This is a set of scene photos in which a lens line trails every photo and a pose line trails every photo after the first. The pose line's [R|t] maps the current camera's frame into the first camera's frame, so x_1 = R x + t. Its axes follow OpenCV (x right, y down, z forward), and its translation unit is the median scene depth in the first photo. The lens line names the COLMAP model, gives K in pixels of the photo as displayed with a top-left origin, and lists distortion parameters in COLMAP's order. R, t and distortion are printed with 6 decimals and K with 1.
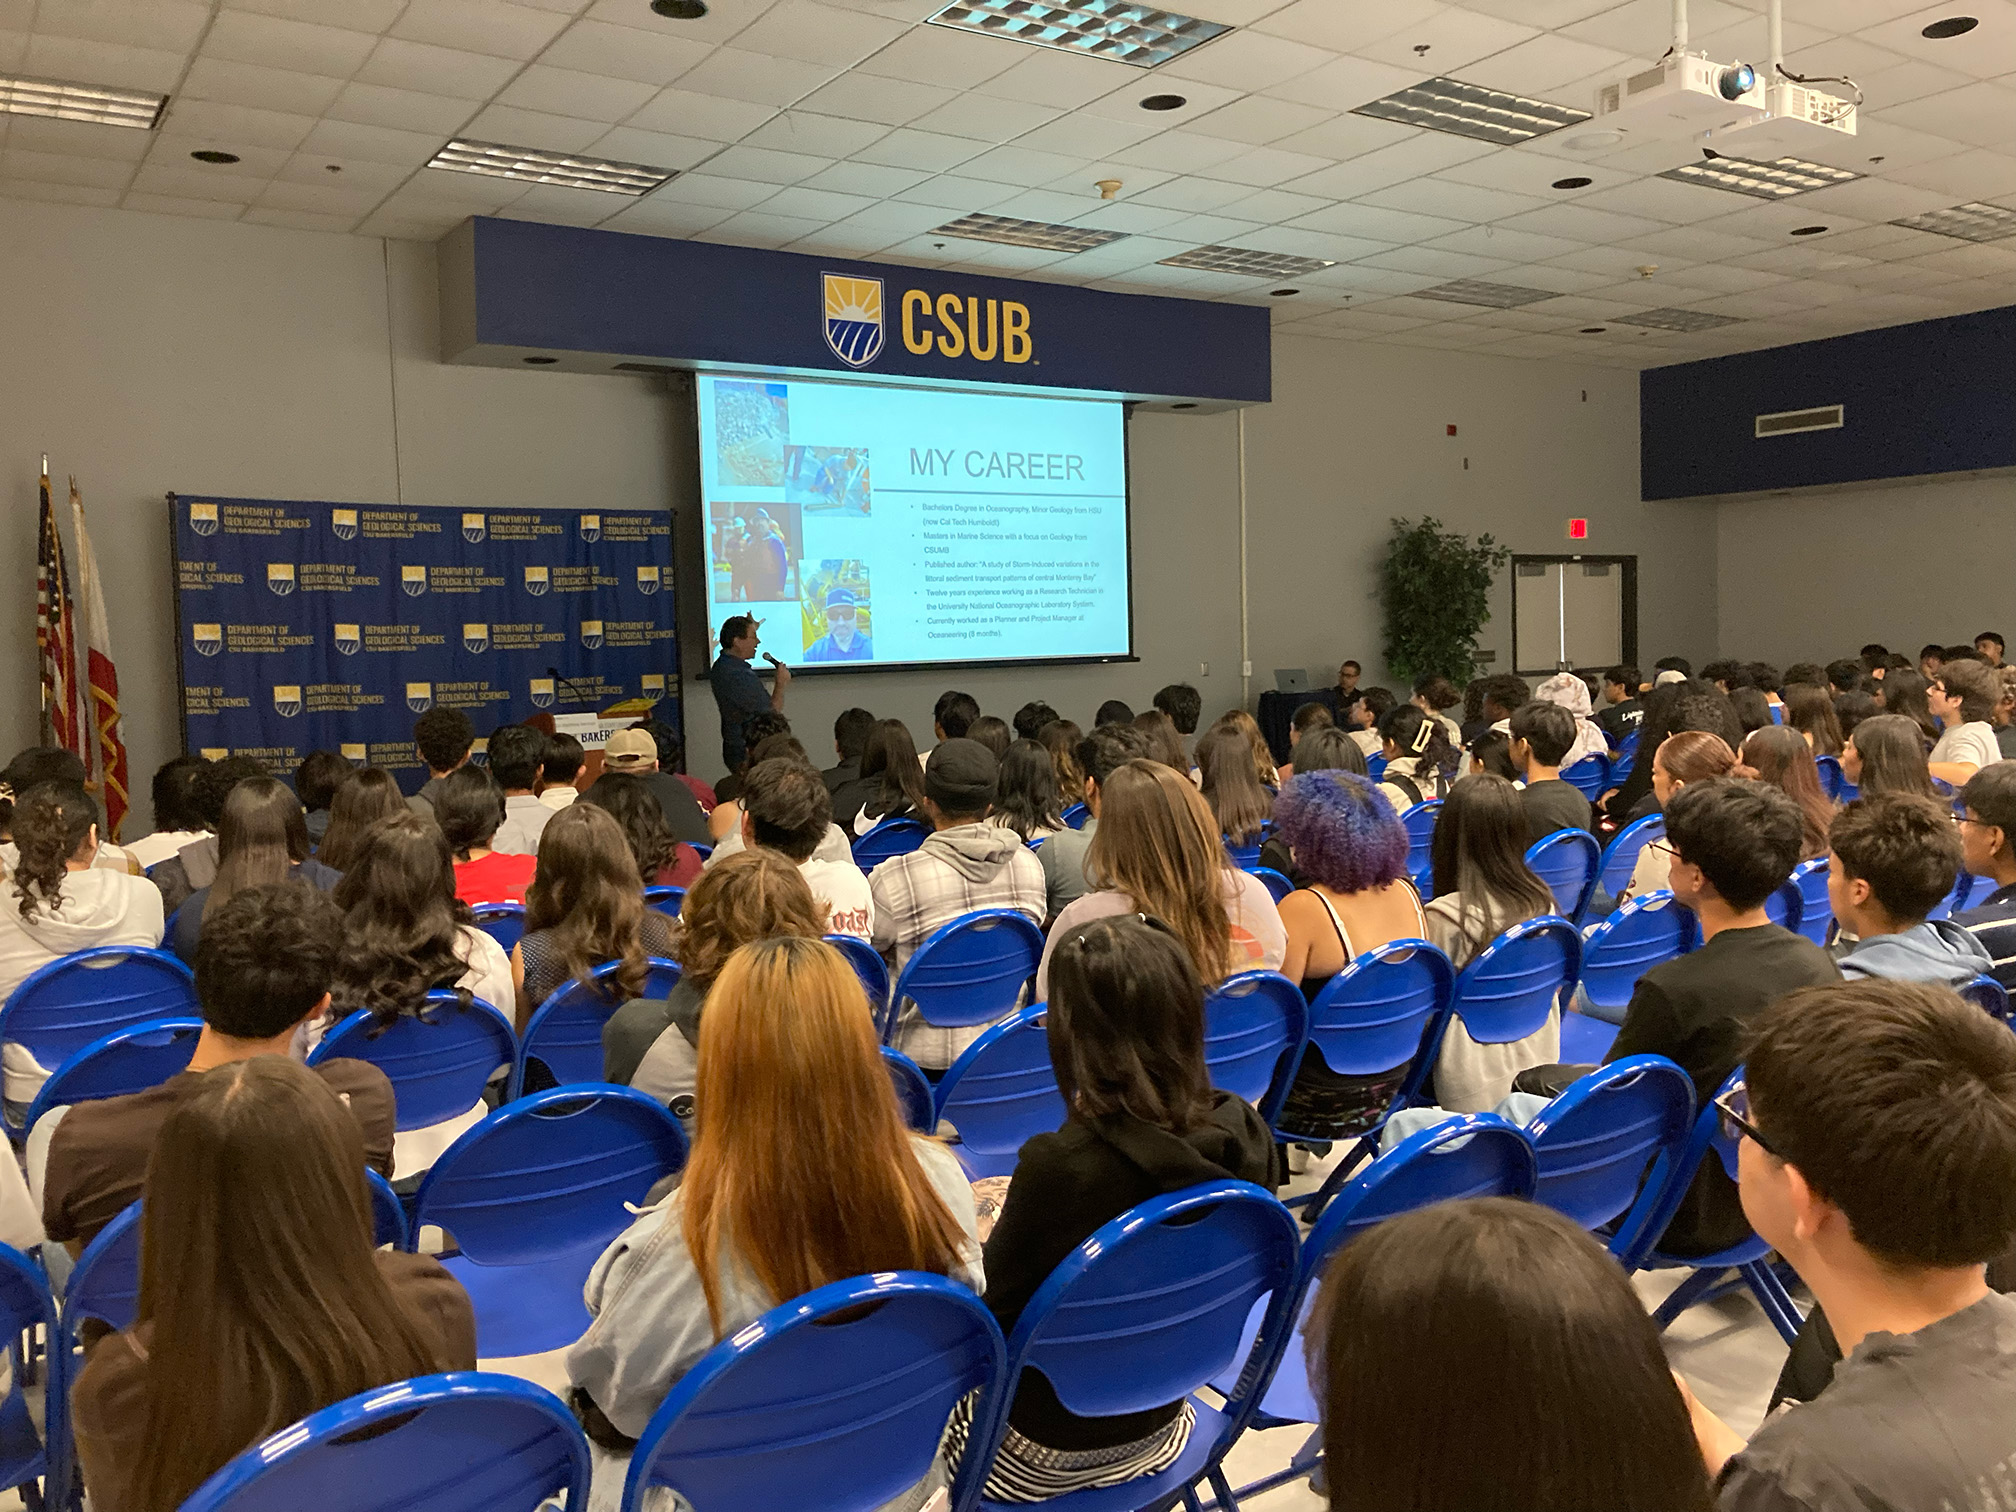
lens RADIAL K [[1685.8, 0, 1017.6], [0, 1685.8, 761.1], [0, 0, 1]] dist [0.009276, 0.009983]
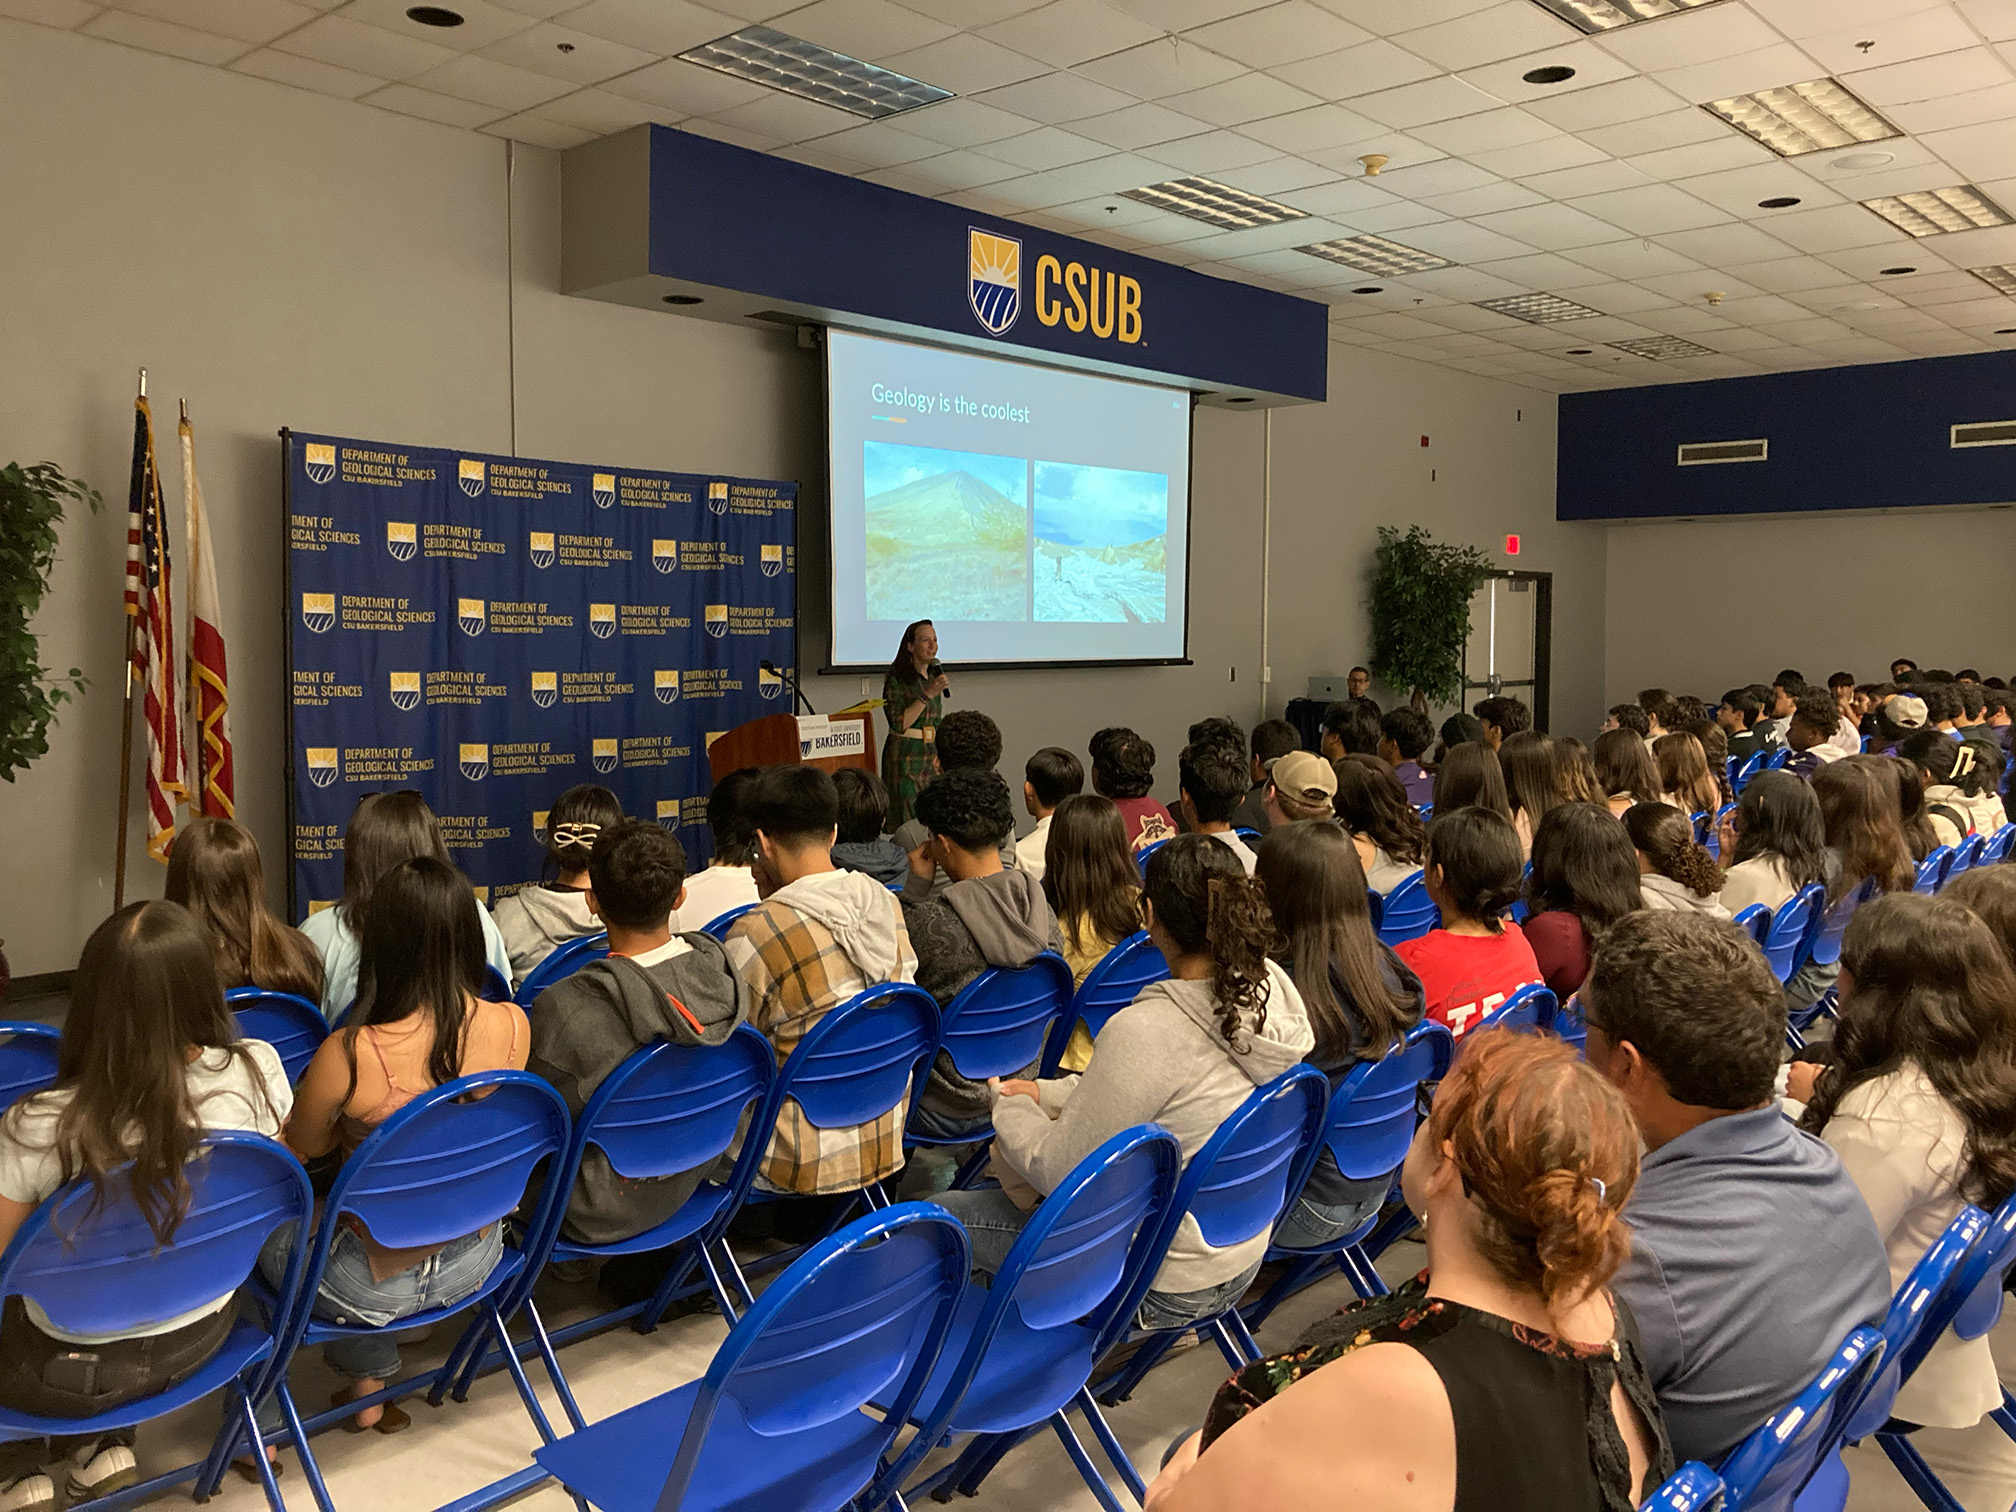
lens RADIAL K [[1685.8, 0, 991.7], [0, 1685.8, 743.1], [0, 0, 1]] dist [0.009276, 0.009983]
pose [[0.970304, 0.015098, 0.241418, -0.317254], [-0.013206, 0.999868, -0.009454, -0.005550], [-0.241529, 0.005985, 0.970375, 0.123819]]
